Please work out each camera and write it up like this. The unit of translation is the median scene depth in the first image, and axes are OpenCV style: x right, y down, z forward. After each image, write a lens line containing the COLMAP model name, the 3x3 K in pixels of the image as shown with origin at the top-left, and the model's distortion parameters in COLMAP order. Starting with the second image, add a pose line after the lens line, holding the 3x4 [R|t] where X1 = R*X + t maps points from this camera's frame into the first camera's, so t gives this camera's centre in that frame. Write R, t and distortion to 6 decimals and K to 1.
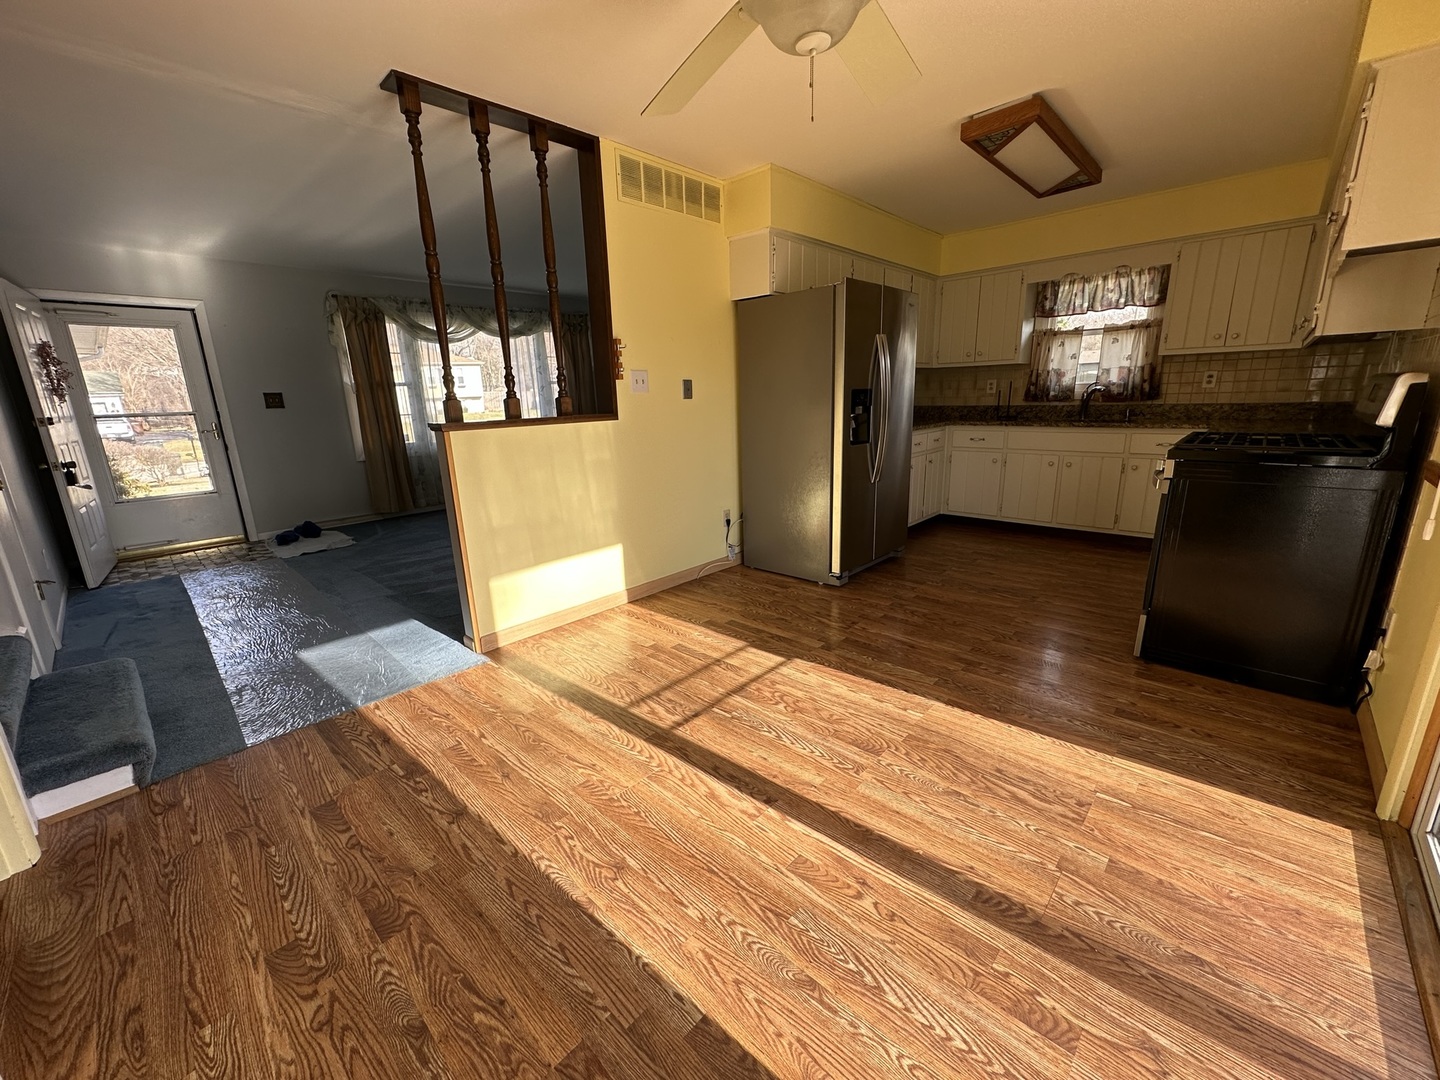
lens RADIAL K [[576.1, 0, 716.8], [0, 576.1, 537.7], [0, 0, 1]] dist [-0.001316, 0.000332]
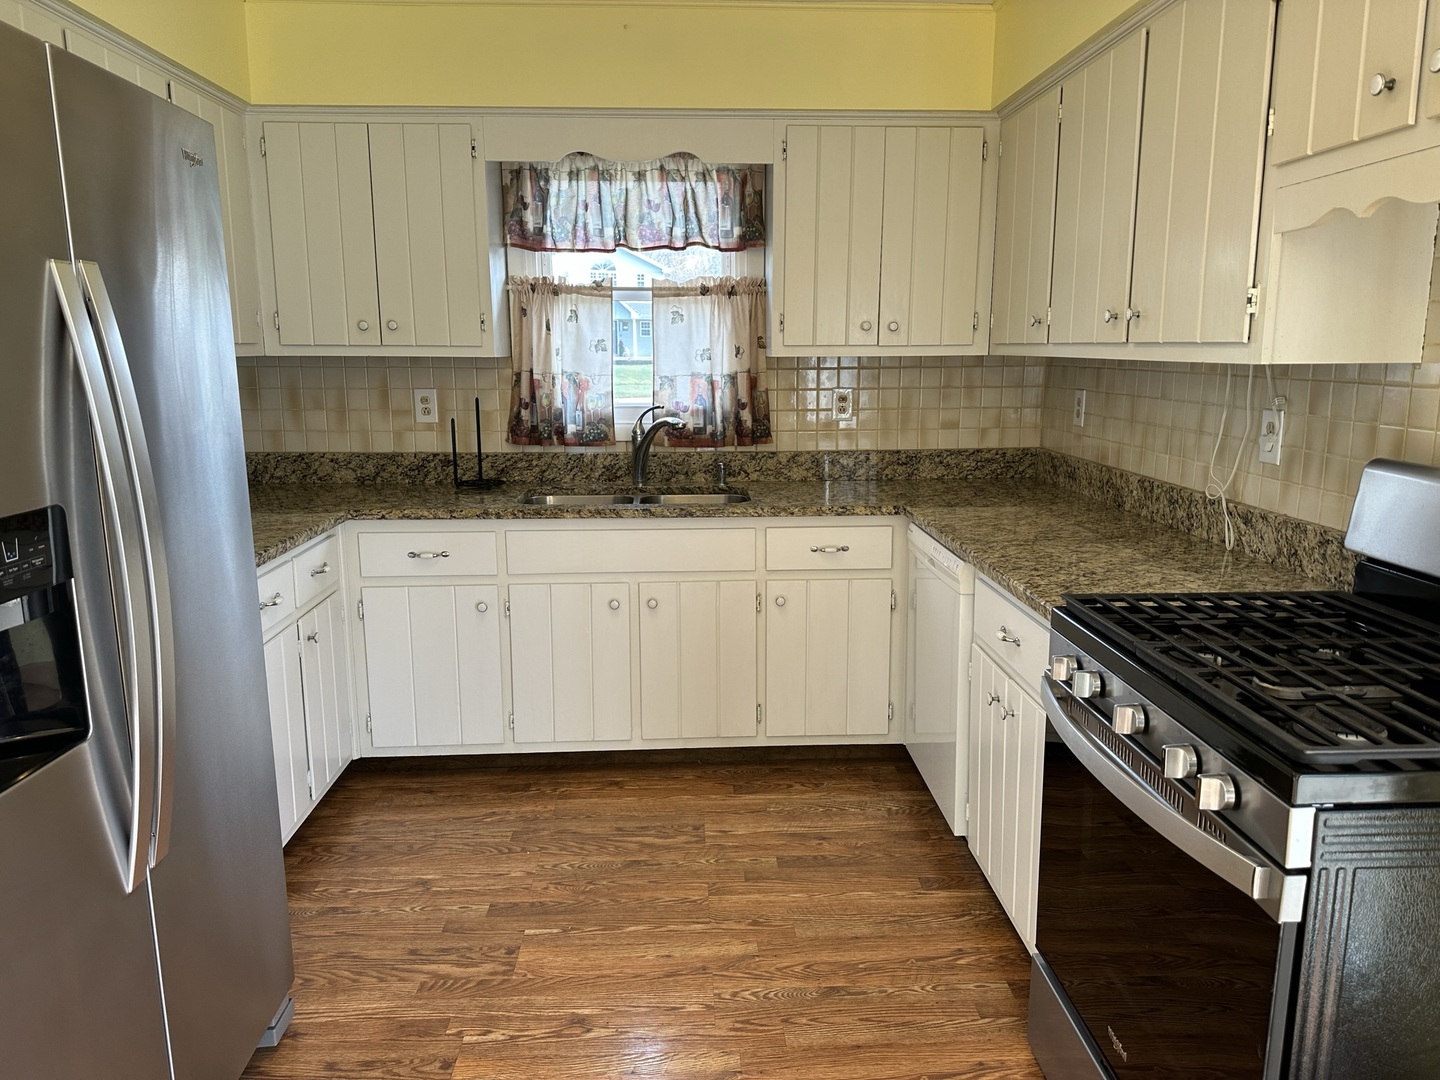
lens RADIAL K [[1009.5, 0, 732.2], [0, 1009.5, 540.9], [0, 0, 1]] dist [0.081653, -0.090428]
pose [[0.693850, -0.107113, 0.712109, 0.173009], [0.156071, 0.987740, -0.003497, -0.210358], [-0.703003, 0.113565, 0.702061, 0.569903]]
